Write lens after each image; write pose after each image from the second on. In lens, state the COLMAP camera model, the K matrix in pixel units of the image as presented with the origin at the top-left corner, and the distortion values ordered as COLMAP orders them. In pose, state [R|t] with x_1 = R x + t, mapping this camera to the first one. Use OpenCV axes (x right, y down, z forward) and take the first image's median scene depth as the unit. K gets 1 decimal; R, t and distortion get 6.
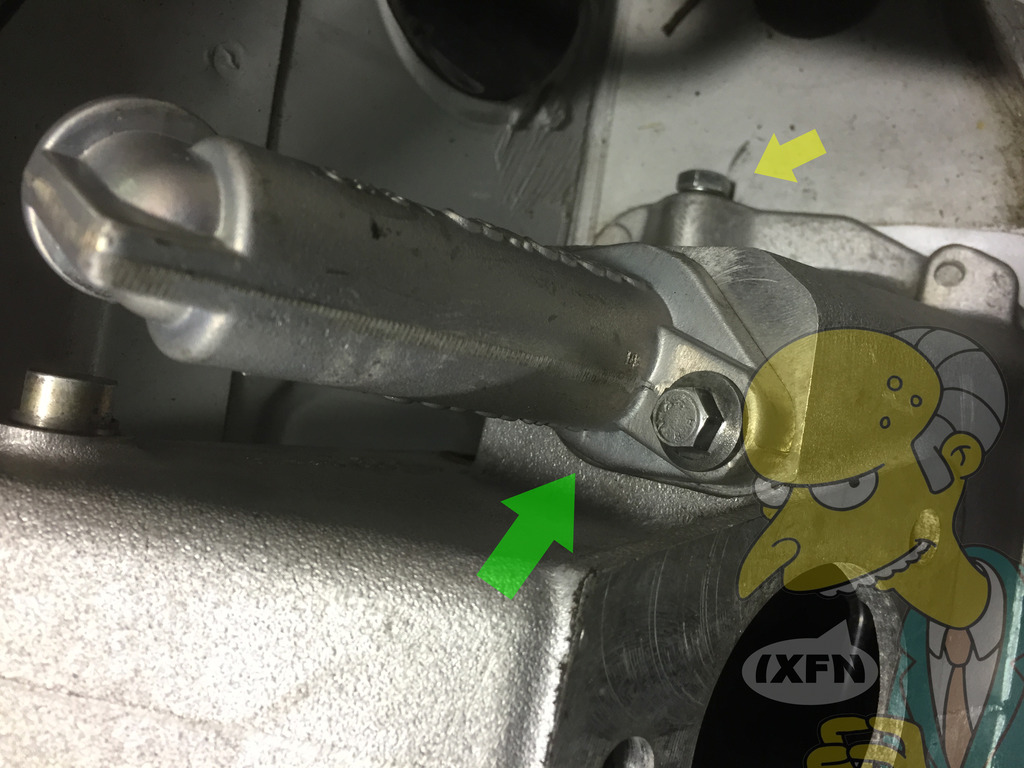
lens RADIAL K [[886.5, 0, 516.1], [0, 886.5, 386.9], [0, 0, 1]] dist [0.039527, -0.016765]
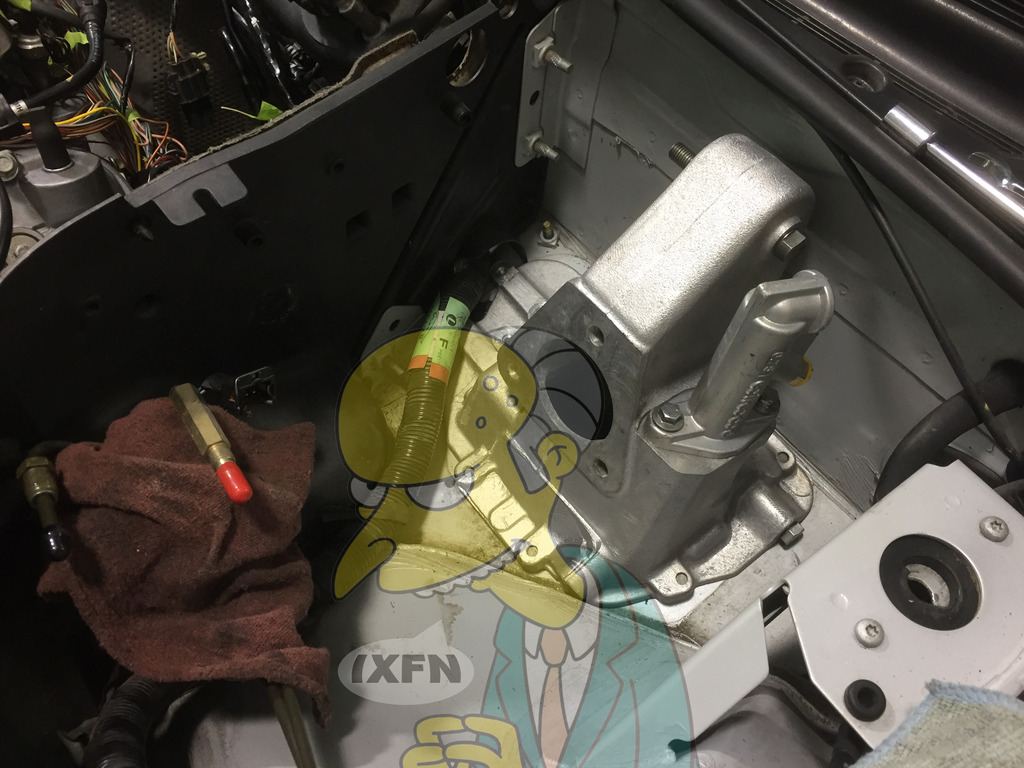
lens RADIAL K [[886.5, 0, 516.1], [0, 886.5, 386.9], [0, 0, 1]] dist [0.039527, -0.016765]
pose [[-0.535768, 0.831099, 0.149088, -0.038978], [-0.700688, -0.536141, 0.470733, -0.663731], [0.471158, 0.147739, 0.869588, -1.310777]]
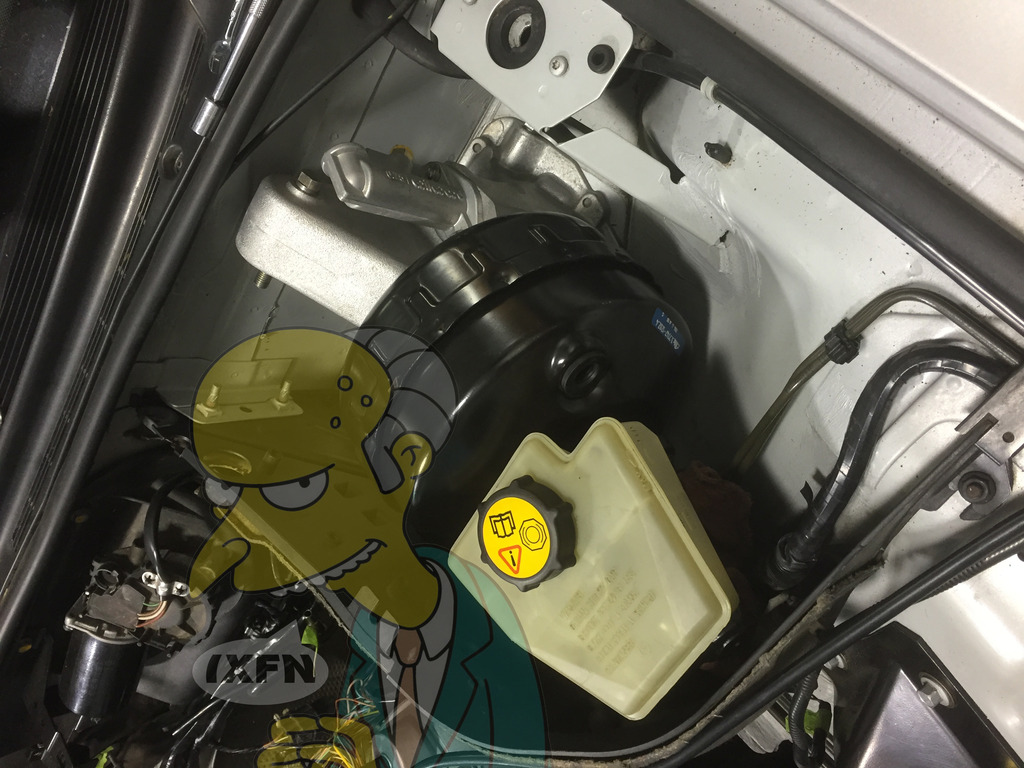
lens RADIAL K [[886.5, 0, 516.1], [0, 886.5, 386.9], [0, 0, 1]] dist [0.039527, -0.016765]
pose [[0.937114, 0.324817, 0.127718, 0.096775], [-0.346223, 0.818853, 0.457831, -0.909714], [0.044129, -0.473259, 0.879817, -1.902135]]
